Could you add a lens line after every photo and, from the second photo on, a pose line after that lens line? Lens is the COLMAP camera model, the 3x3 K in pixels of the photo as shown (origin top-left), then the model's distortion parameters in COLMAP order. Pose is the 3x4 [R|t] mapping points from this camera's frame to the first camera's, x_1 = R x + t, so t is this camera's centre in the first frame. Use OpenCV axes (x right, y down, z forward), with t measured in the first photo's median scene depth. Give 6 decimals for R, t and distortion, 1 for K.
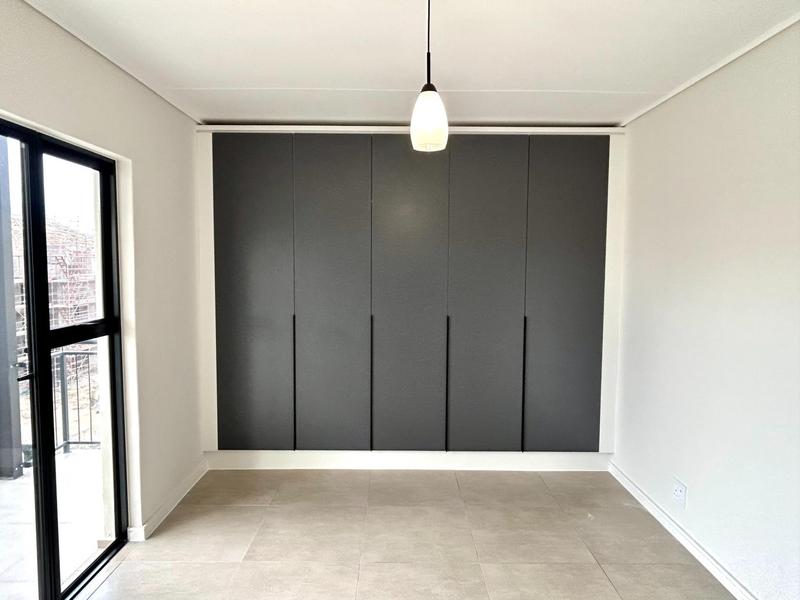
lens RADIAL K [[518.5, 0, 399.8], [0, 518.5, 292.9], [0, 0, 1]] dist [0.003908, -0.003715]
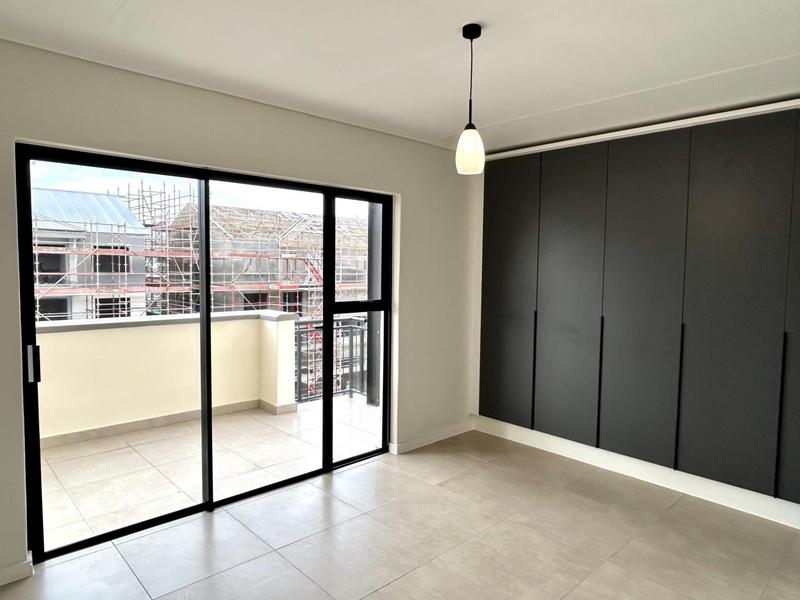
lens RADIAL K [[518.5, 0, 395.3], [0, 518.5, 300.7], [0, 0, 1]] dist [0.003908, -0.003715]
pose [[0.683533, 0.058982, -0.727533, 0.537434], [-0.053831, 0.998089, 0.030341, 0.003332], [0.727932, 0.018424, 0.685401, -0.006588]]
